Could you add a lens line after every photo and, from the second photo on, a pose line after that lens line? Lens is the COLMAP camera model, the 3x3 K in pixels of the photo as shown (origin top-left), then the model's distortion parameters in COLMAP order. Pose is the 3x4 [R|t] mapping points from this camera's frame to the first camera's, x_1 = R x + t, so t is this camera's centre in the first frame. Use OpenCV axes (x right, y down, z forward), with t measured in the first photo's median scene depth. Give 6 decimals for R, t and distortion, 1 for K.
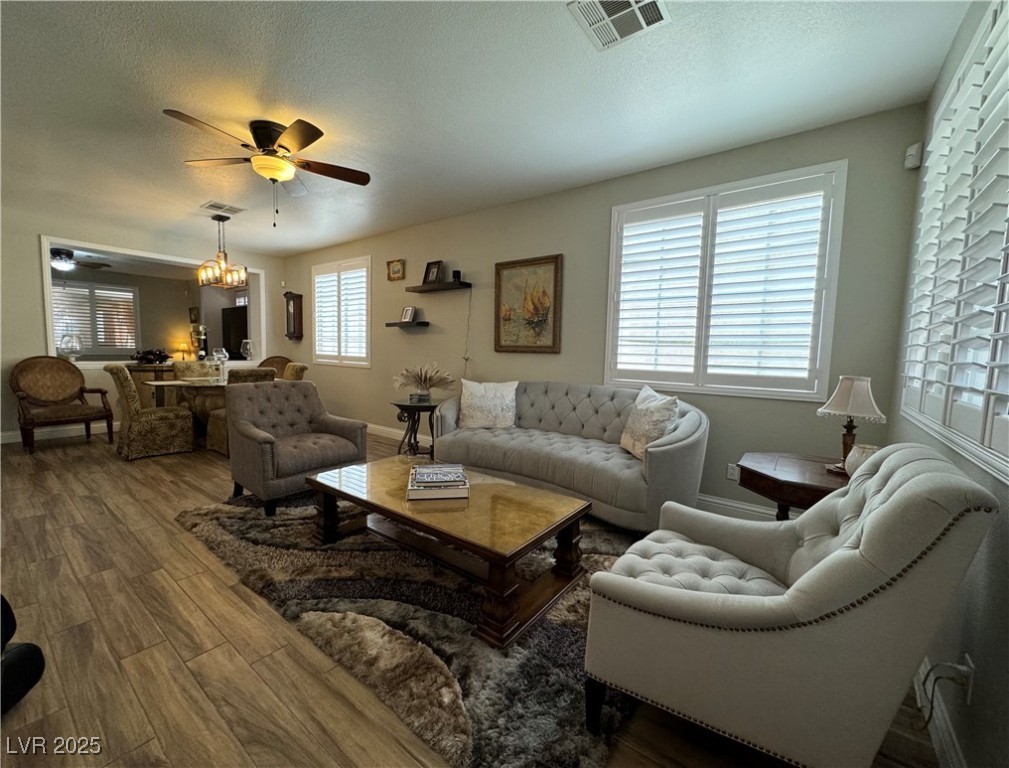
lens RADIAL K [[416.8, 0, 504.5], [0, 416.8, 384.0], [0, 0, 1]] dist [-0.001709, 0.000075]
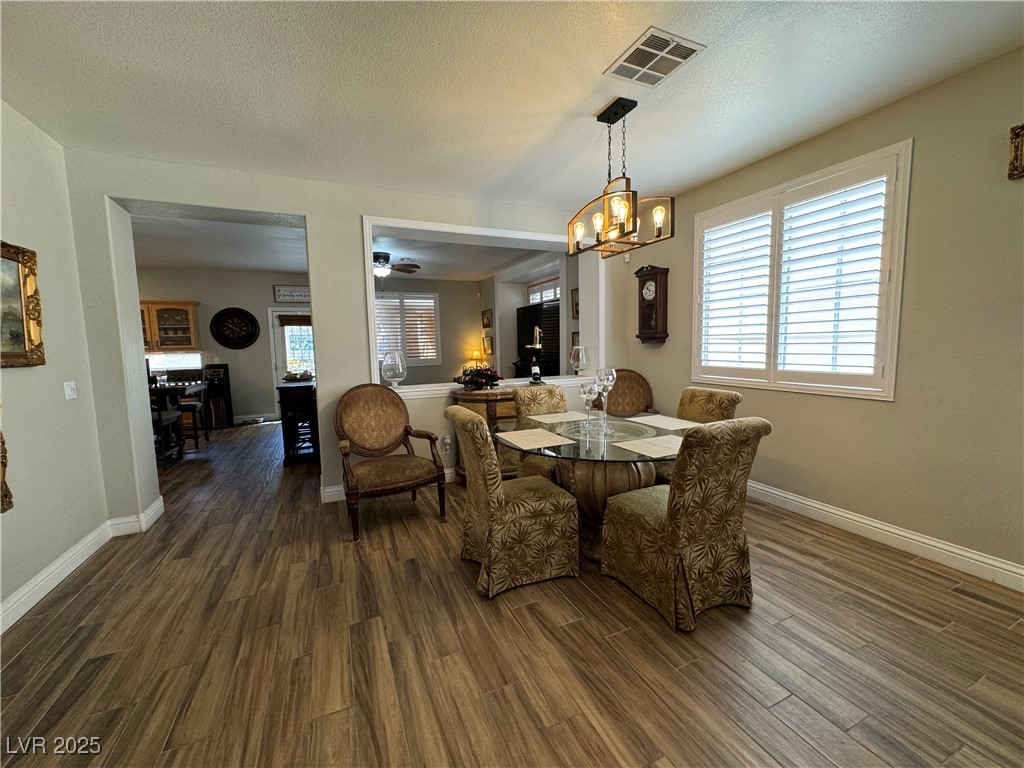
lens RADIAL K [[411.7, 0, 512.0], [0, 411.7, 384.0], [0, 0, 1]] dist [-0.002461, -0.000057]
pose [[0.879534, 0.002694, -0.475829, -0.535190], [0.004370, 0.999896, 0.013738, -0.073514], [0.475817, -0.014162, 0.879430, 0.480385]]
